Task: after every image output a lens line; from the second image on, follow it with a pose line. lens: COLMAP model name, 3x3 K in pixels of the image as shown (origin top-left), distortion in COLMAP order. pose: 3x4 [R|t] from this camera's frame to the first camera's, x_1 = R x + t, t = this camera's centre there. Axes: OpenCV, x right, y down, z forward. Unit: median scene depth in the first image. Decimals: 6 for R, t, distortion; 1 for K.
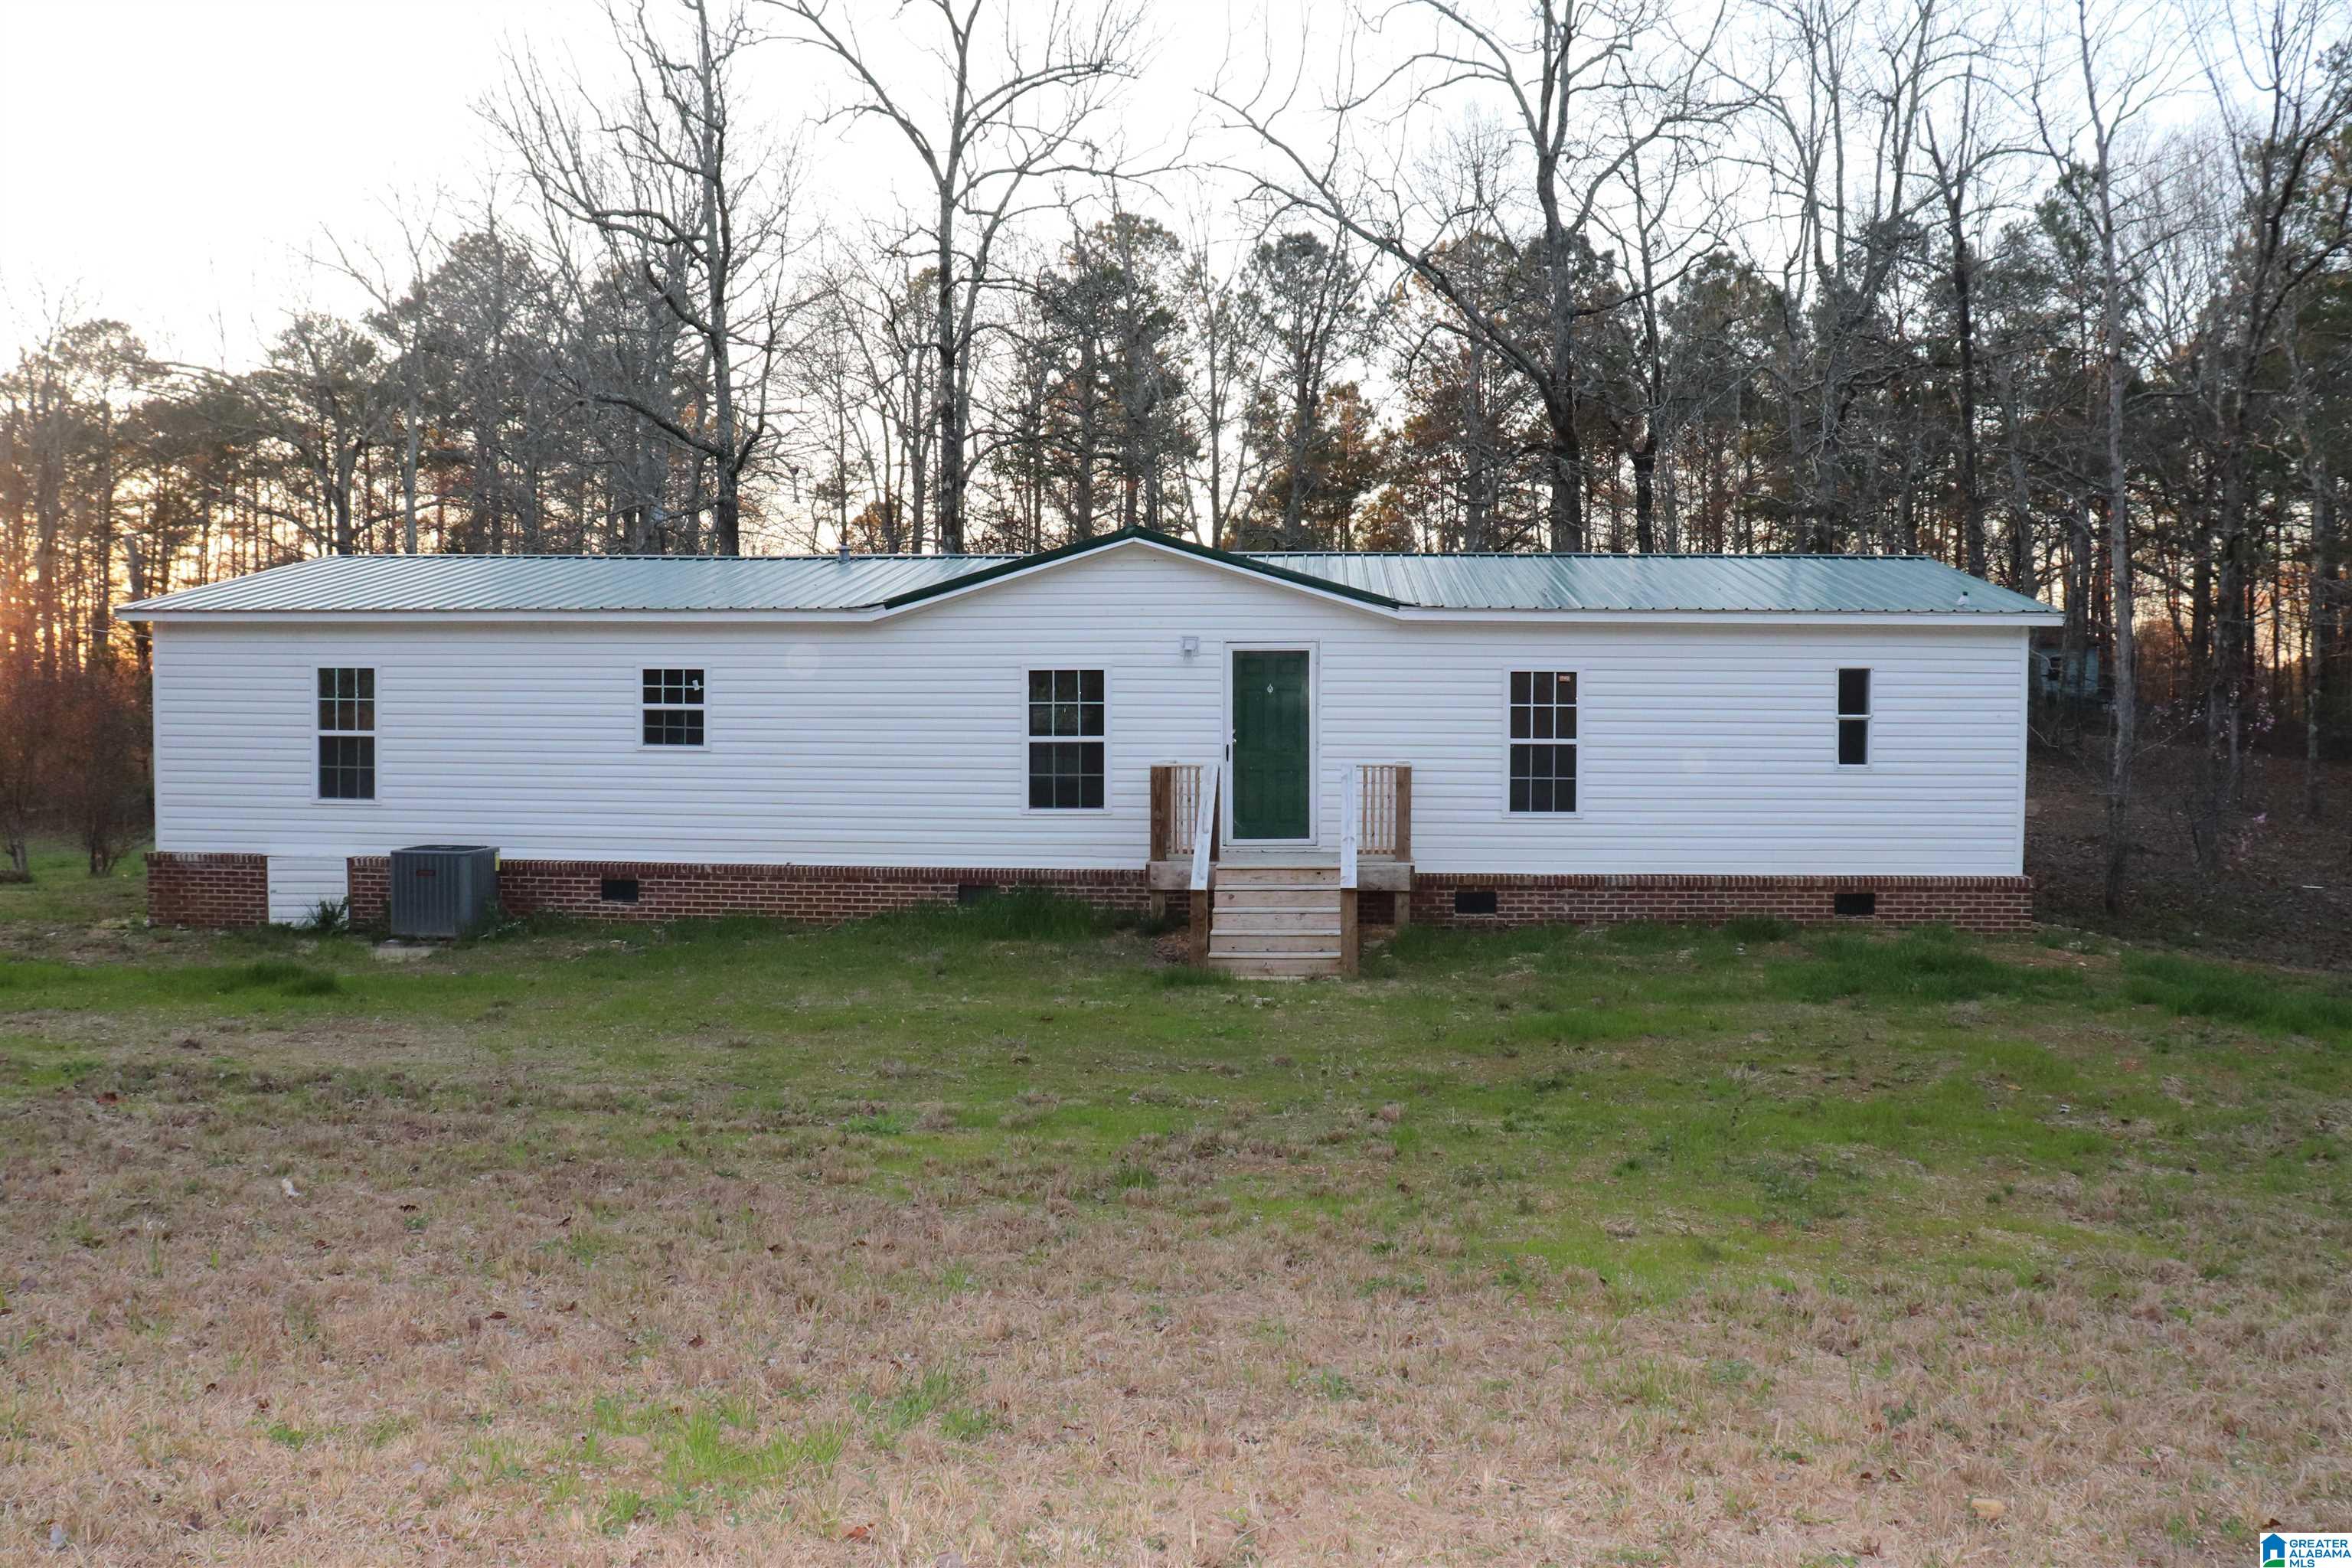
lens RADIAL K [[1930.8, 0, 1182.5], [0, 1930.8, 784.4], [0, 0, 1]] dist [-0.180551, 0.164305]
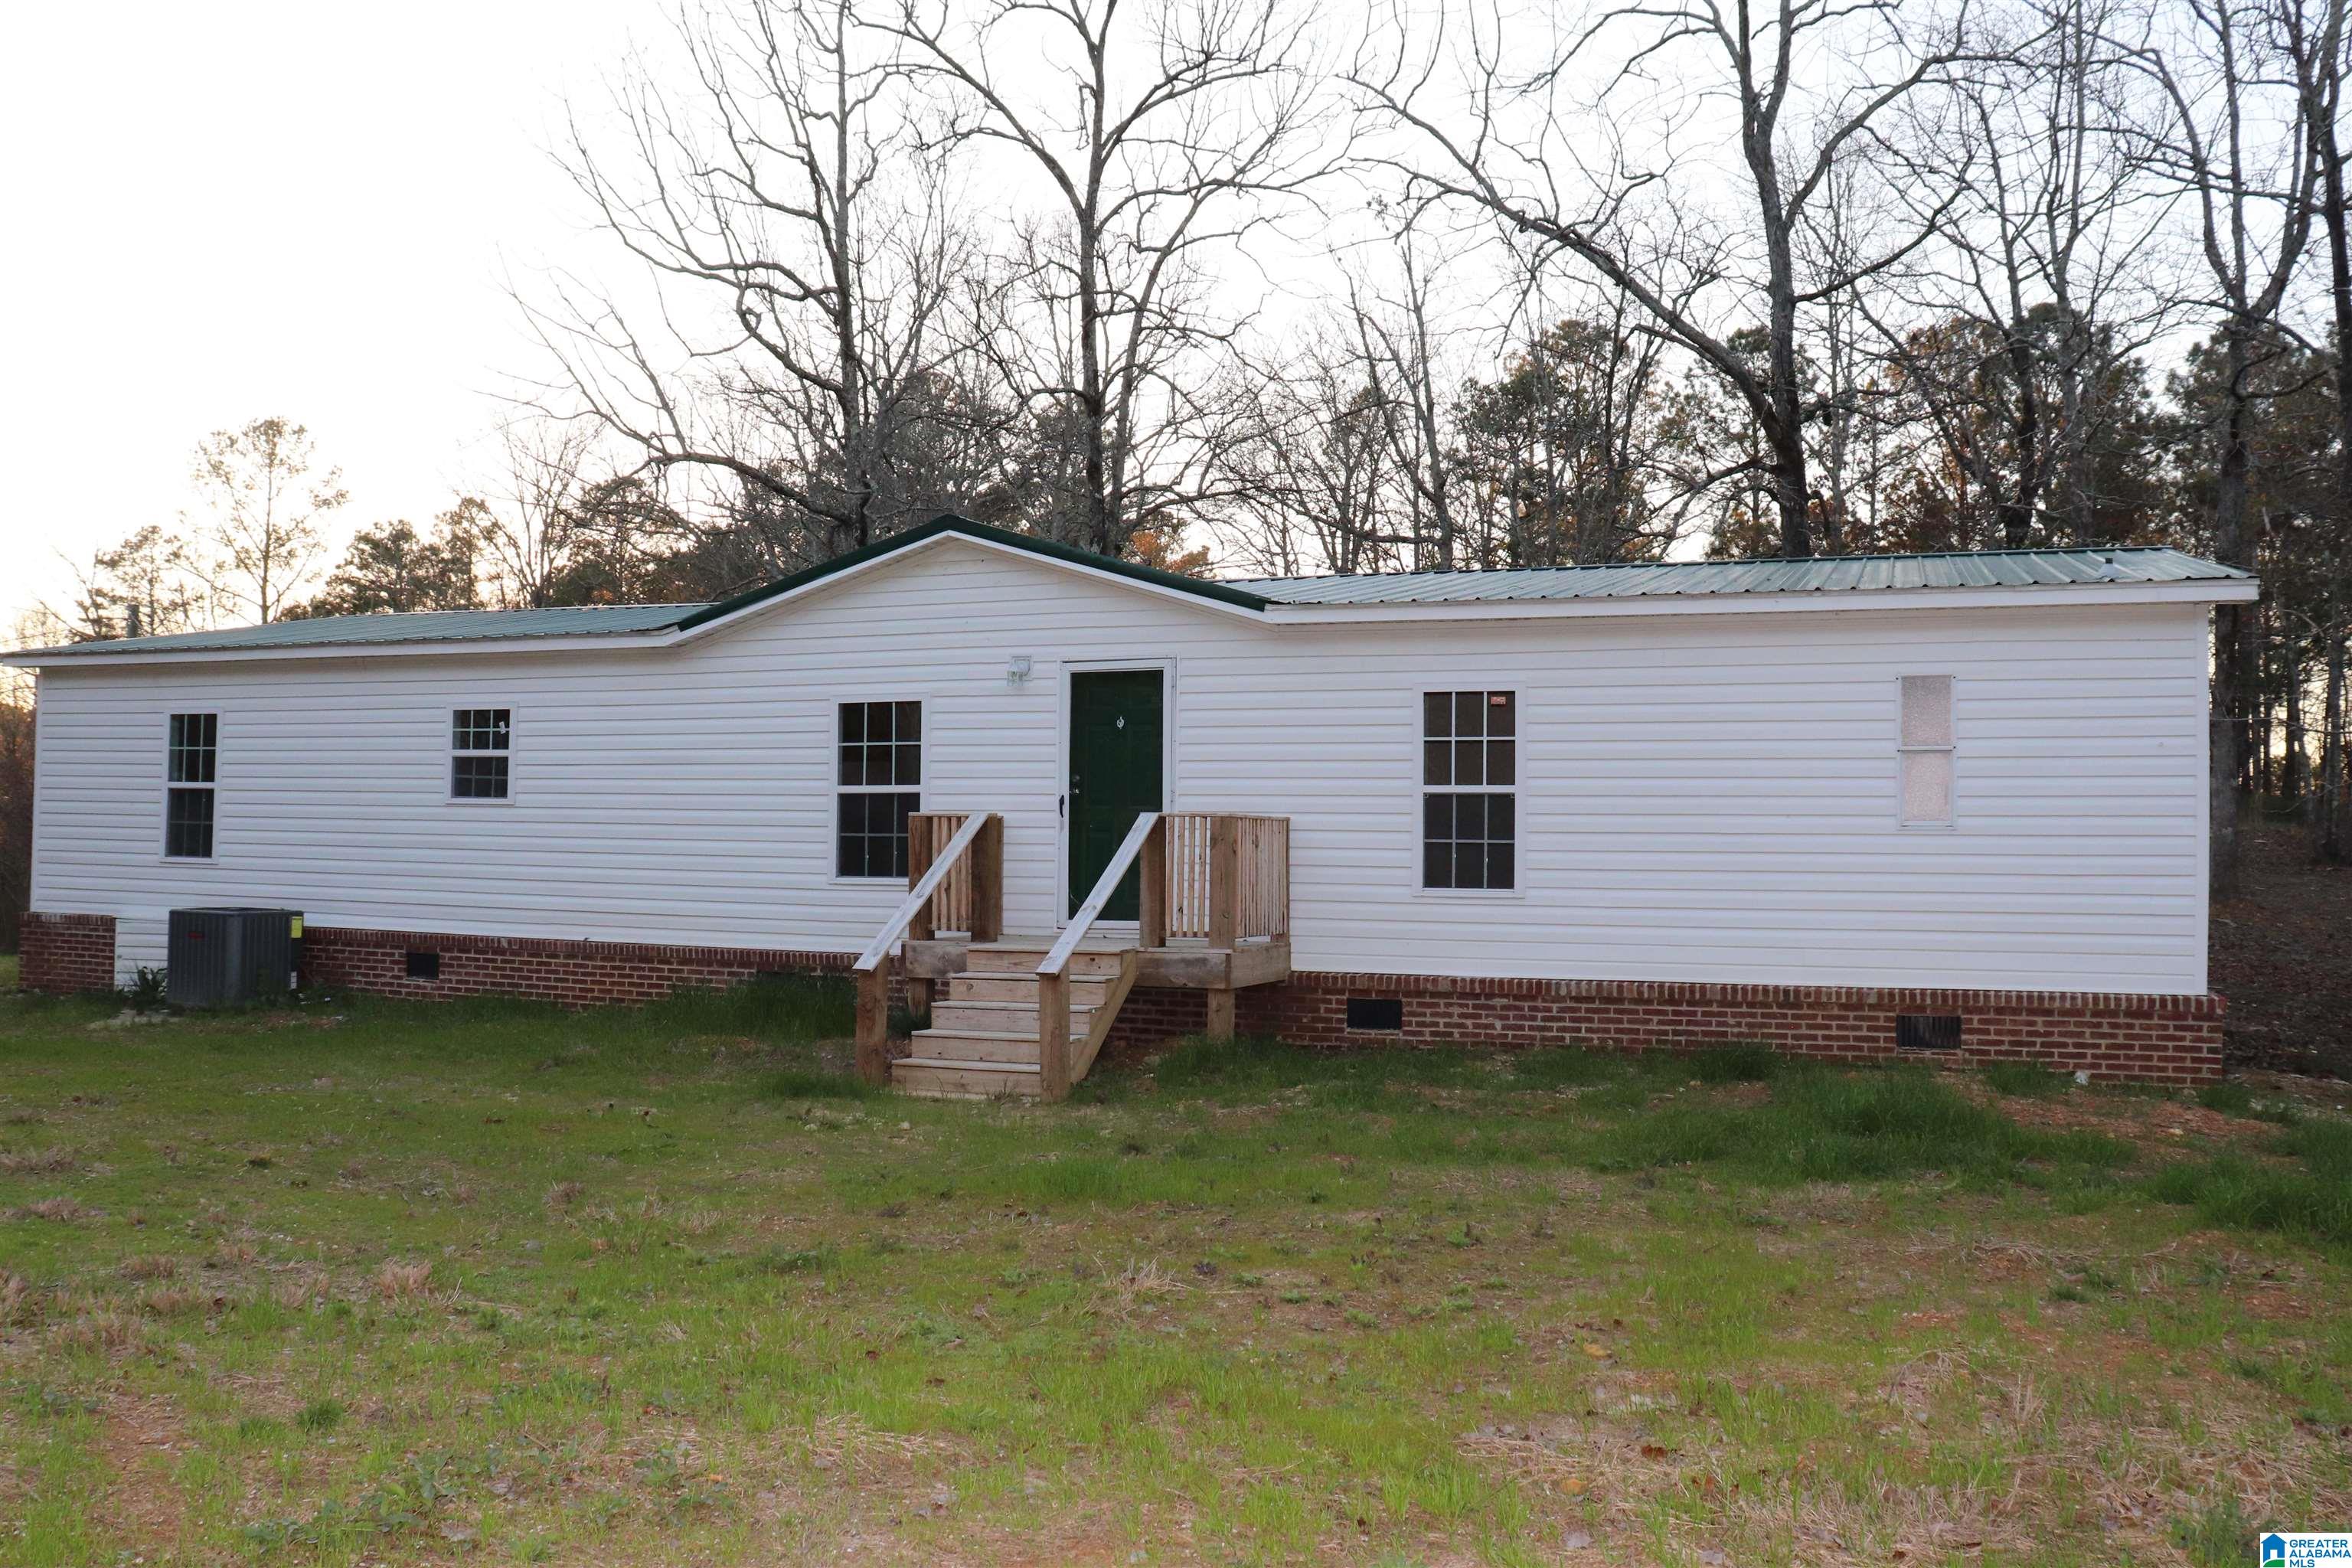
lens RADIAL K [[1930.8, 0, 1182.5], [0, 1930.8, 784.4], [0, 0, 1]] dist [-0.180551, 0.164305]
pose [[0.955889, -0.001641, -0.293723, 0.290285], [-0.021980, 0.996781, -0.077099, 0.032542], [0.292904, 0.080154, 0.952776, 0.285188]]
